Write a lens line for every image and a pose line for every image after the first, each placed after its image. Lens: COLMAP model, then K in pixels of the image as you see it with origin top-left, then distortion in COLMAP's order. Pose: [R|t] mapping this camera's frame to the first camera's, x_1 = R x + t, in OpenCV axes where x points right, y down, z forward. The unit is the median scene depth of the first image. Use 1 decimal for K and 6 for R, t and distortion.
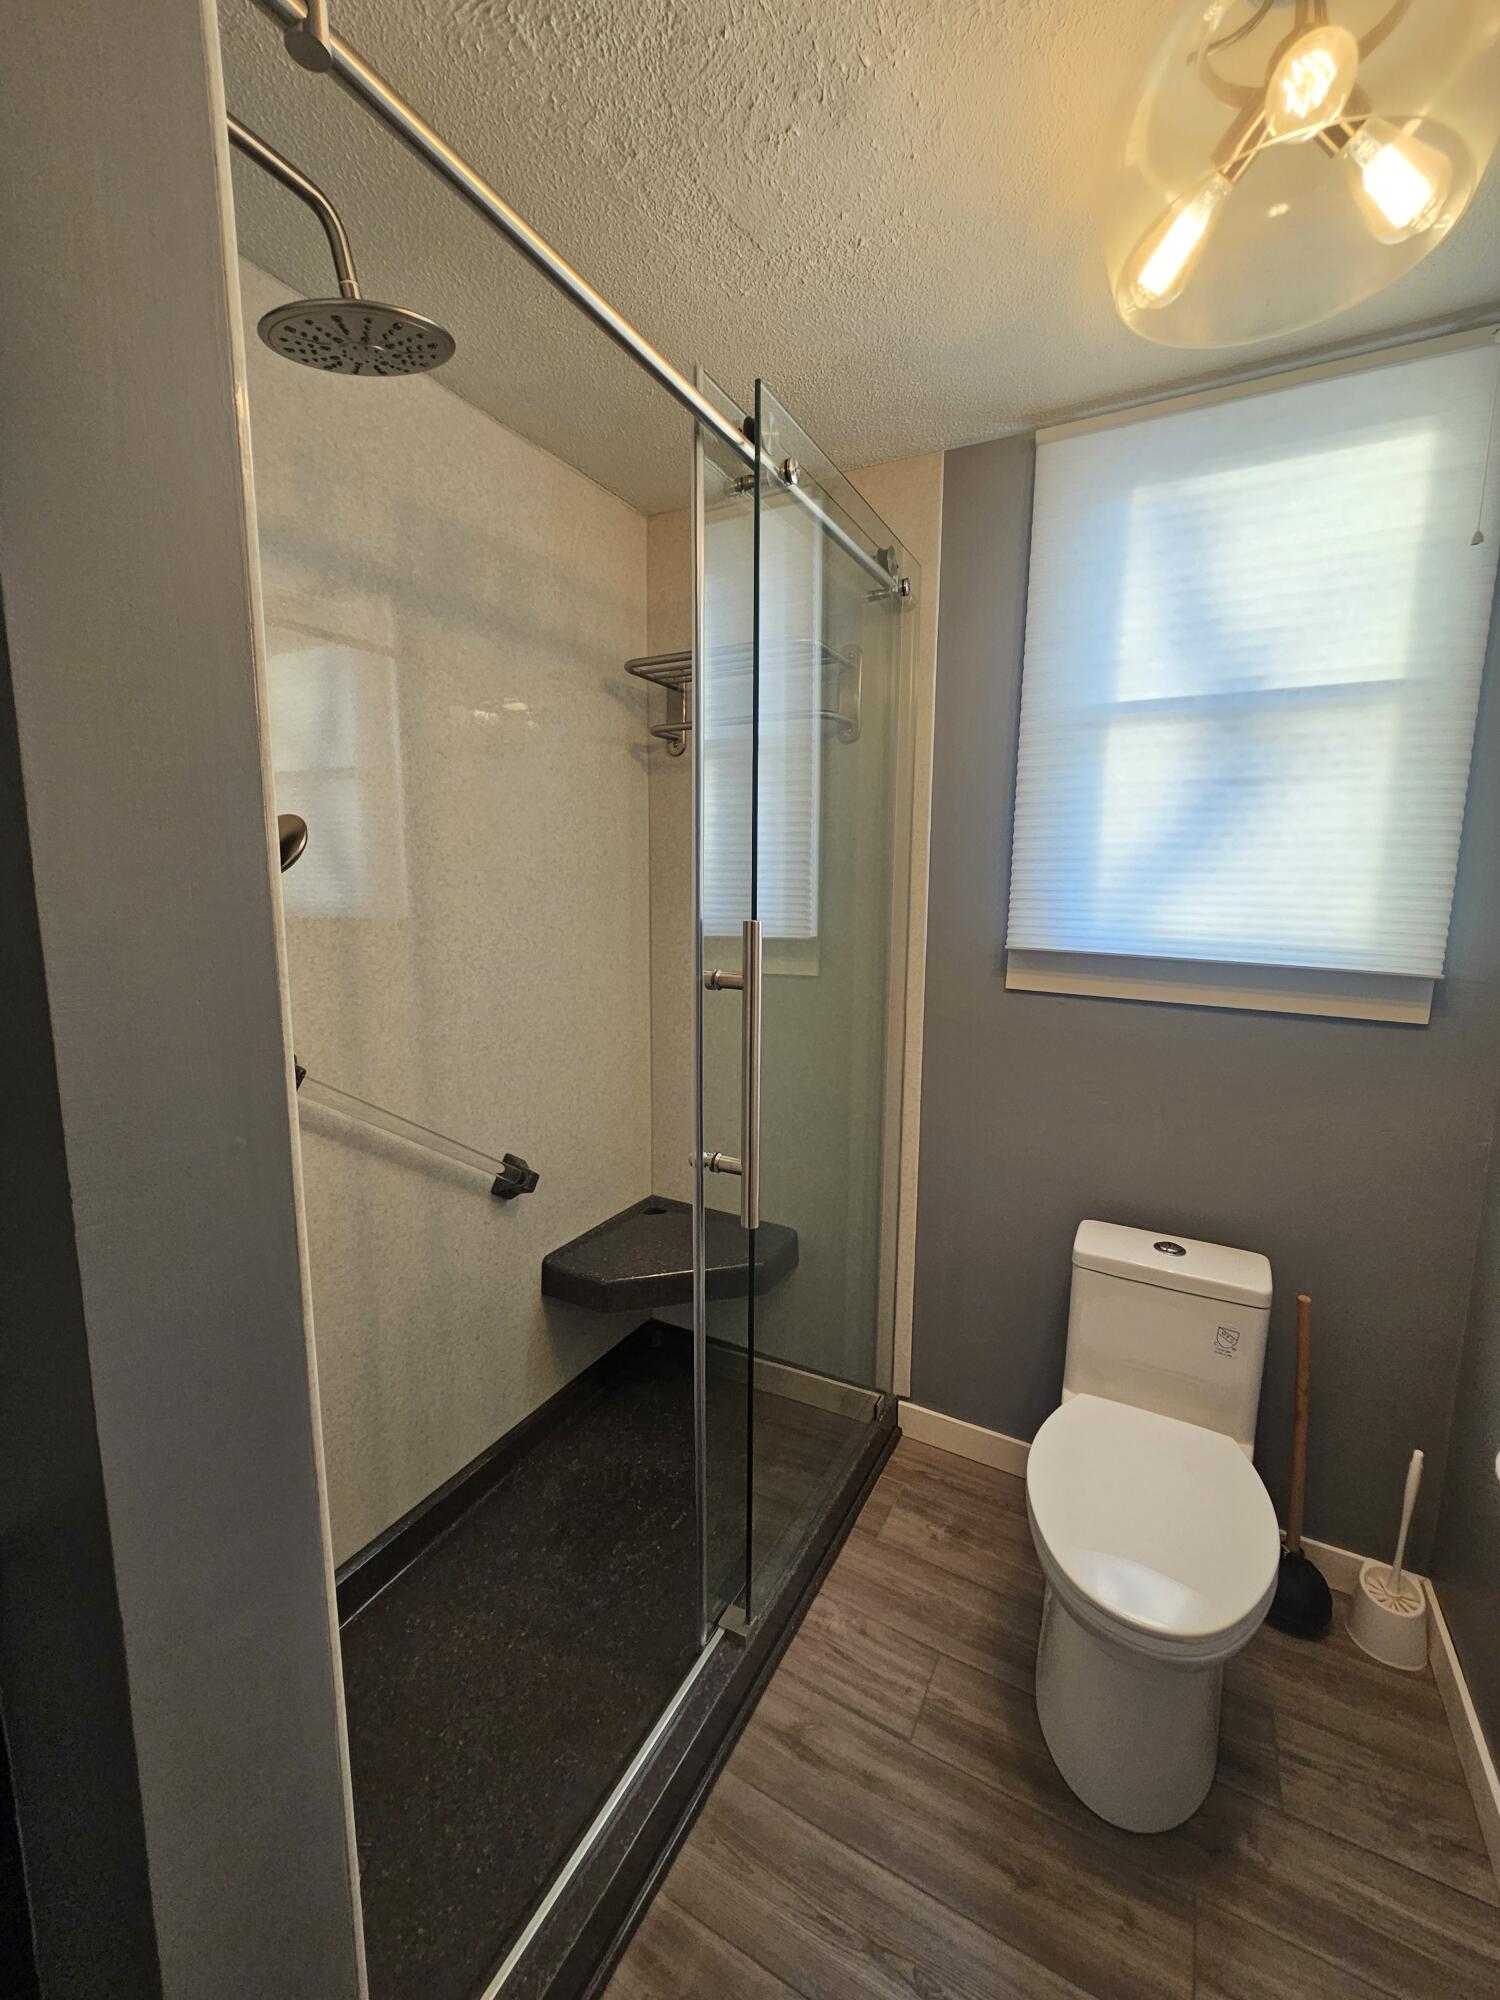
lens RADIAL K [[821.1, 0, 748.7], [0, 821.1, 999.7], [0, 0, 1]] dist [-0.001046, 0.000952]
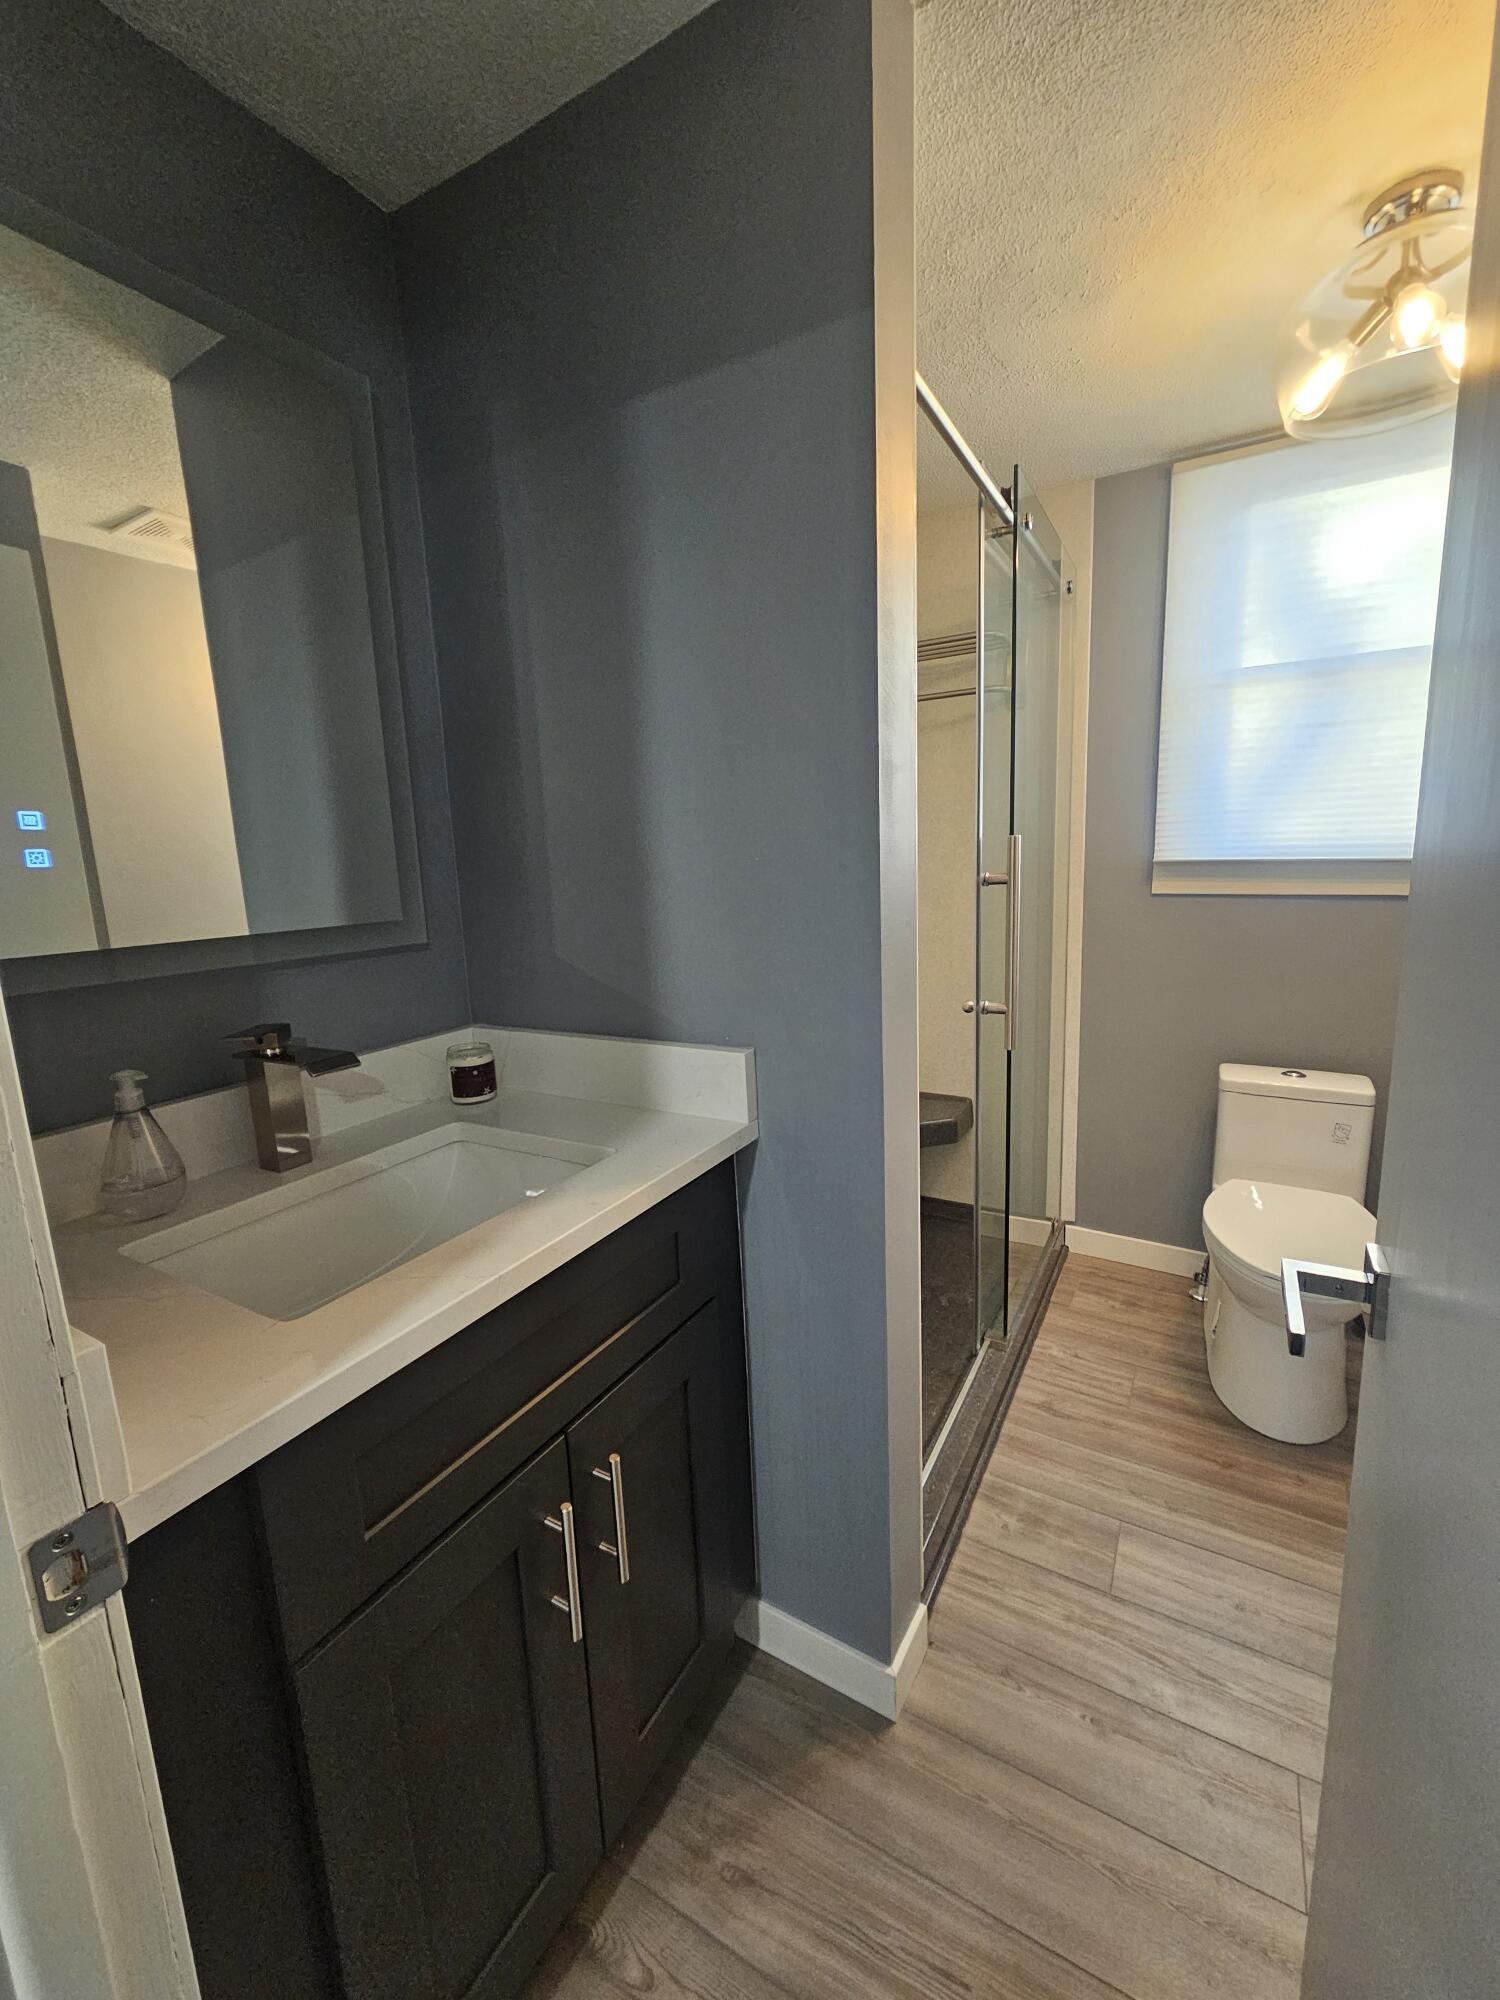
lens RADIAL K [[821.1, 0, 749.3], [0, 821.1, 995.2], [0, 0, 1]] dist [-0.001046, 0.000952]
pose [[0.998638, -0.042239, -0.030620, -0.340392], [0.043057, 0.998719, 0.026565, 0.100301], [0.029459, -0.027847, 0.999178, -0.378230]]
